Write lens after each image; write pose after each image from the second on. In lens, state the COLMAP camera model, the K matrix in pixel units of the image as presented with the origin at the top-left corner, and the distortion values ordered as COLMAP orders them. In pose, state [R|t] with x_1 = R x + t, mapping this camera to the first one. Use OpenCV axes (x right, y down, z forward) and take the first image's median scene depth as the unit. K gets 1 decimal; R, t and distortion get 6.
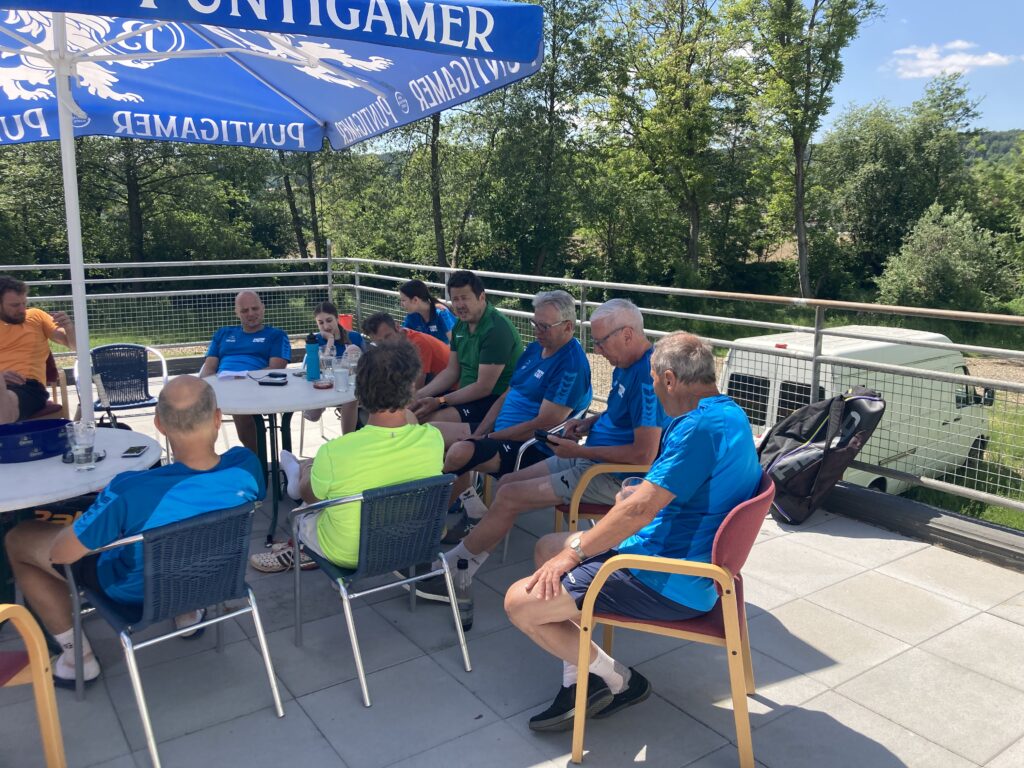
lens RADIAL K [[842.7, 0, 513.3], [0, 842.7, 322.6], [0, 0, 1]] dist [0.023129, -0.065986]
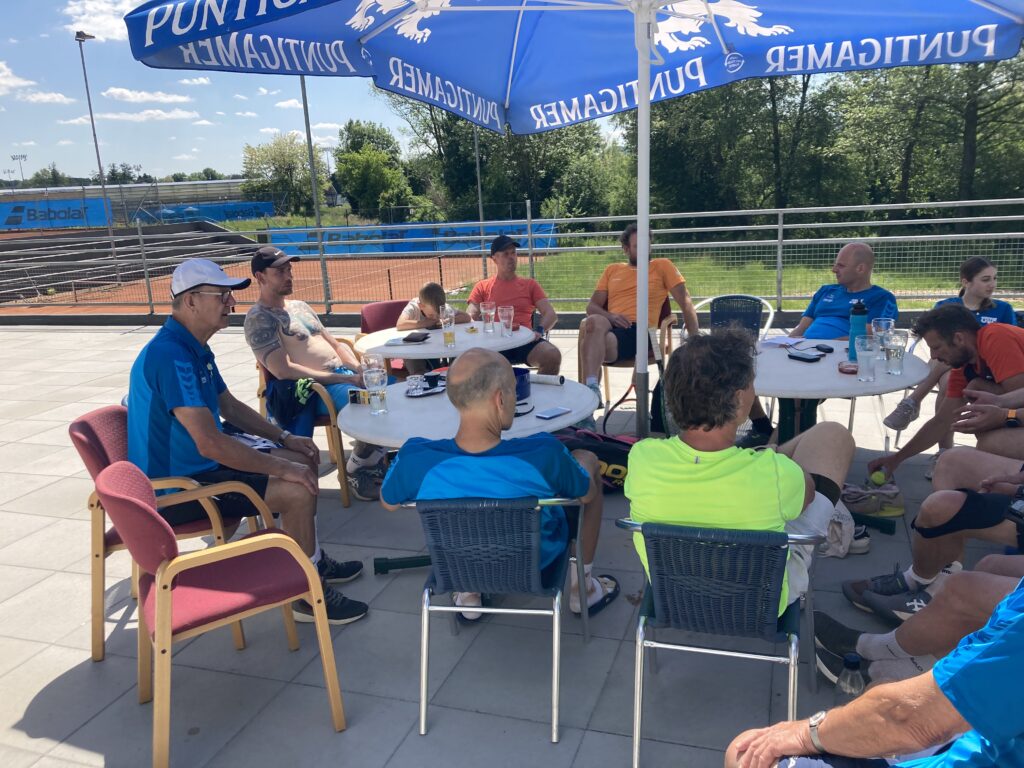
lens RADIAL K [[846.4, 0, 516.6], [0, 846.4, 344.7], [0, 0, 1]] dist [0.009592, -0.000737]
pose [[0.589682, 0.119655, -0.798722, 0.161829], [-0.040627, 0.992107, 0.118632, -0.022802], [0.806613, -0.037505, 0.589889, 0.204332]]
